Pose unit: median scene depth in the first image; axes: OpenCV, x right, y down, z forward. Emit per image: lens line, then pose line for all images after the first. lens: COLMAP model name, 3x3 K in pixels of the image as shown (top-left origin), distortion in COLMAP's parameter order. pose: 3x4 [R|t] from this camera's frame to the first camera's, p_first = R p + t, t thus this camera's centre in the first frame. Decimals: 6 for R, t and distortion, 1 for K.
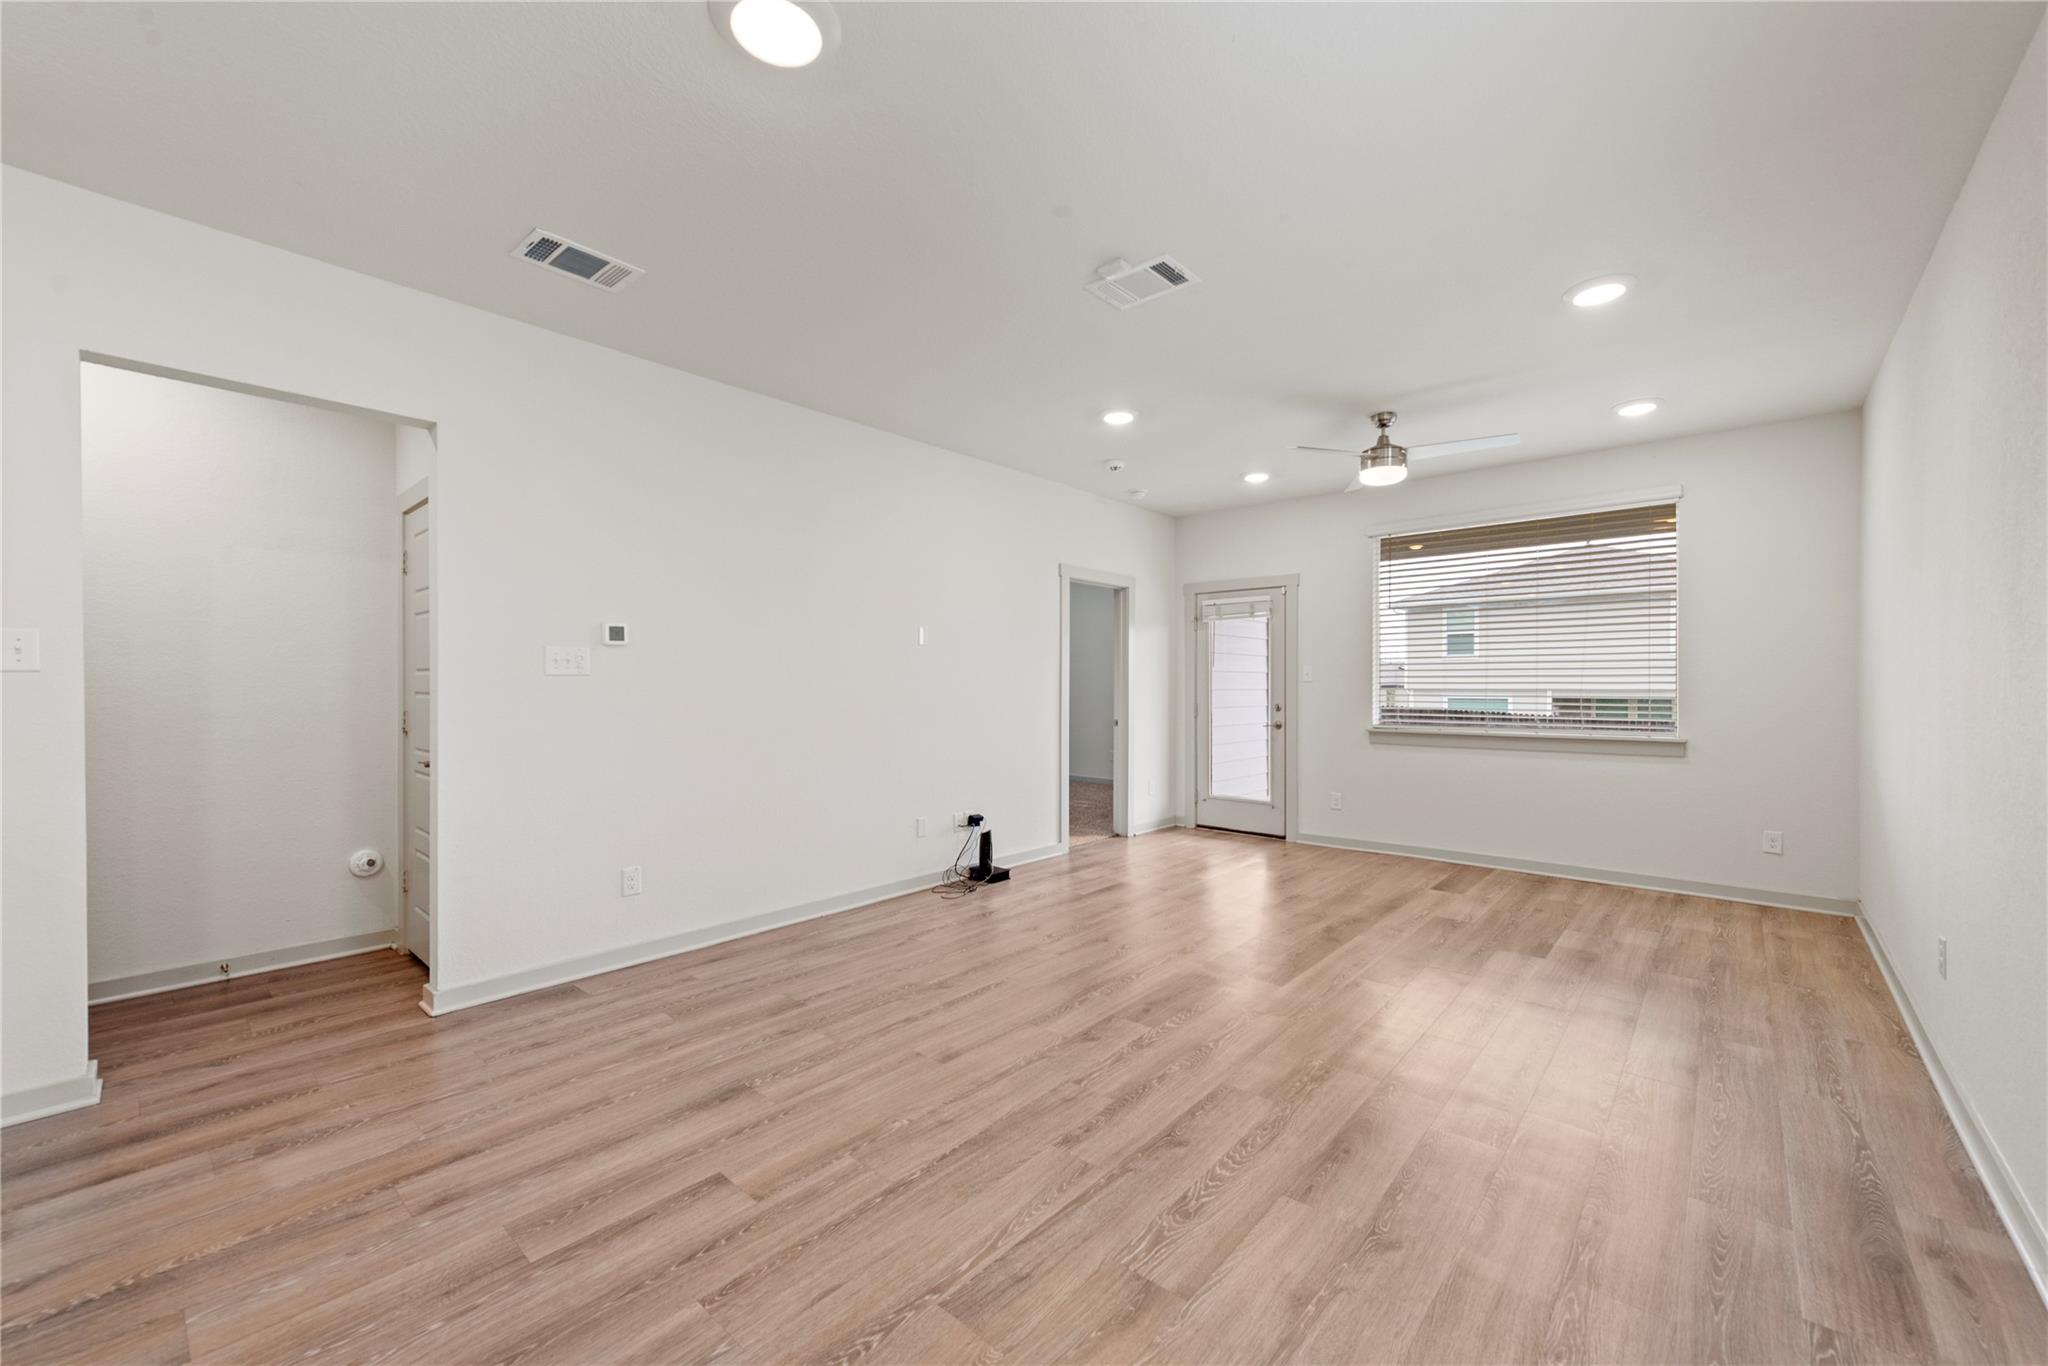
lens RADIAL K [[807.1, 0, 1037.4], [0, 807.1, 685.5], [0, 0, 1]] dist [0.016798, -0.004182]
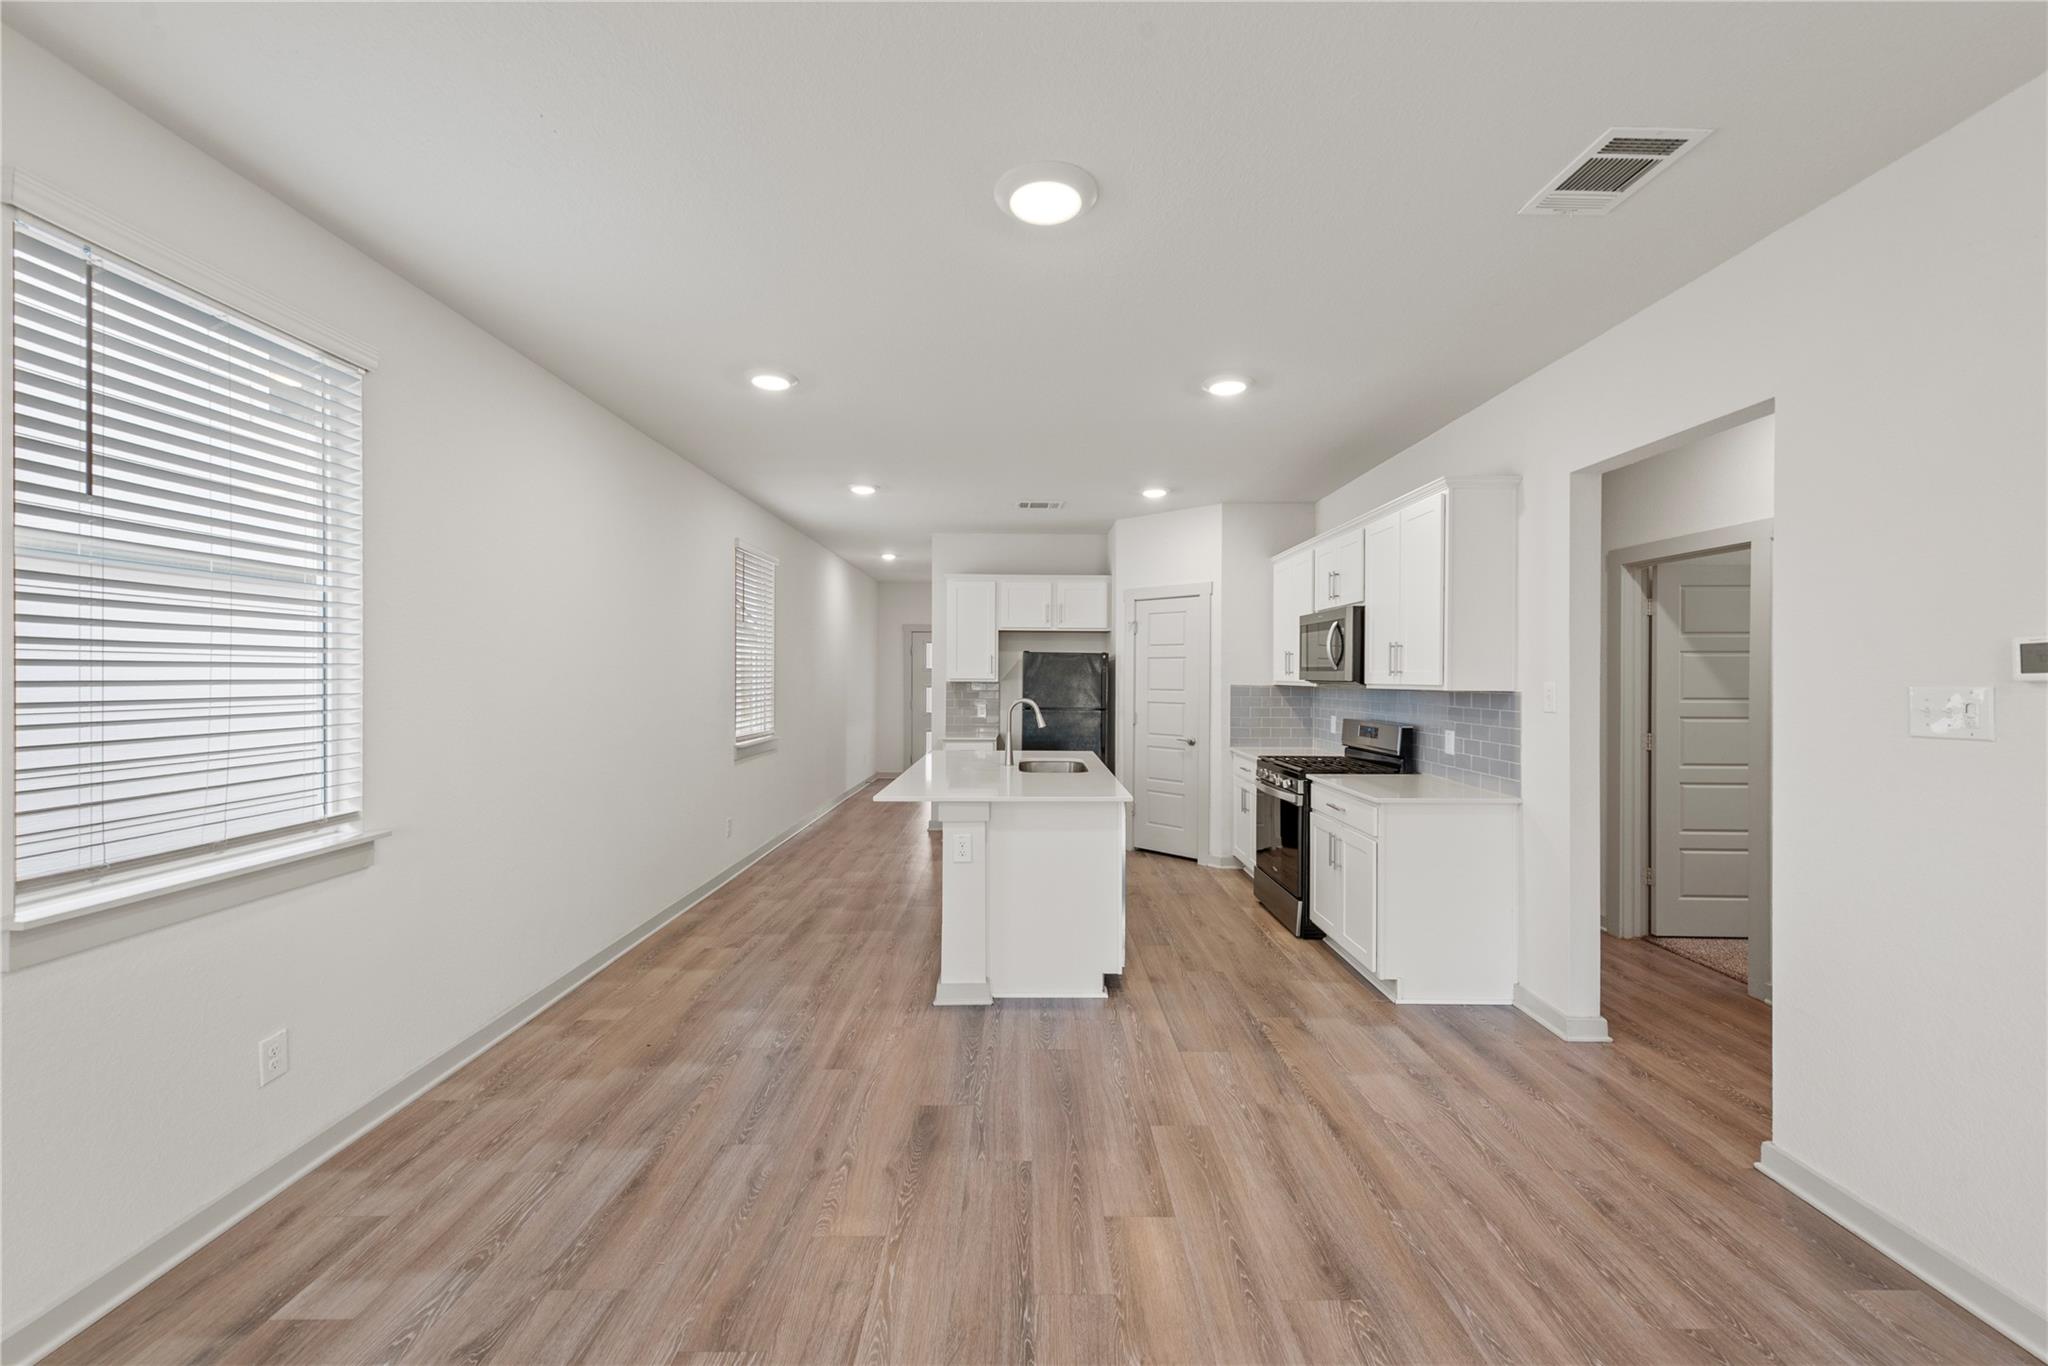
lens RADIAL K [[799.9, 0, 1033.2], [0, 799.9, 681.6], [0, 0, 1]] dist [0.016193, -0.005153]
pose [[-0.752528, 0.000766, -0.658560, 0.198934], [-0.005703, 0.999954, 0.007679, -0.041190], [0.658536, 0.009534, -0.752489, 0.787909]]
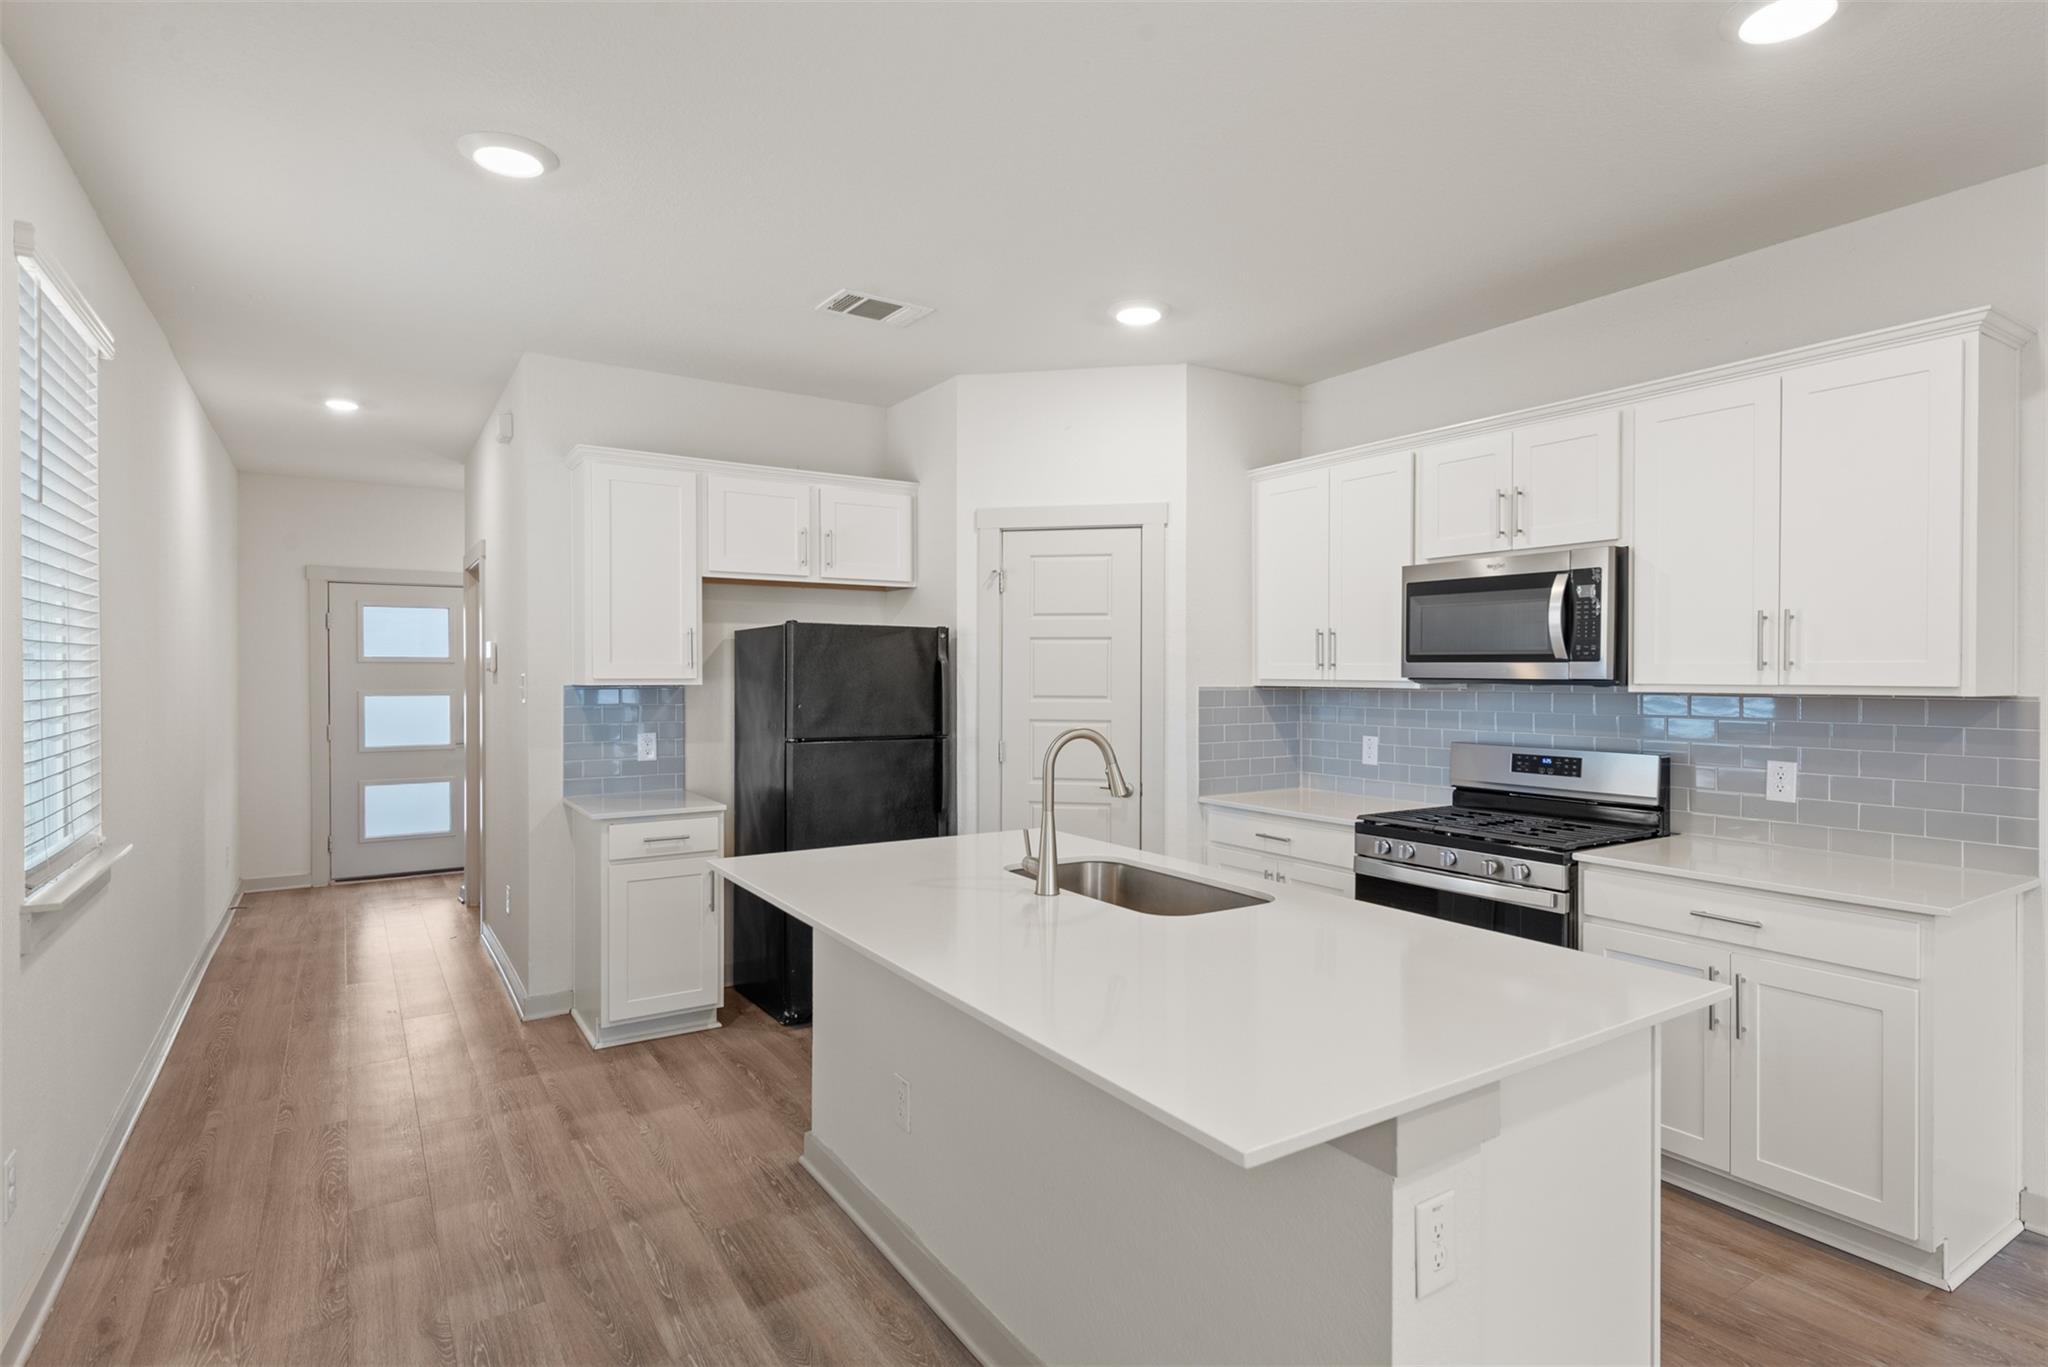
lens RADIAL K [[1063.7, 0, 1031.6], [0, 1063.7, 672.9], [0, 0, 1]] dist [0.019735, -0.000423]
pose [[-0.287153, 0.001863, -0.957883, 0.078692], [-0.001190, 0.999997, 0.002302, -0.042447], [0.957884, 0.001801, -0.287150, 0.118086]]
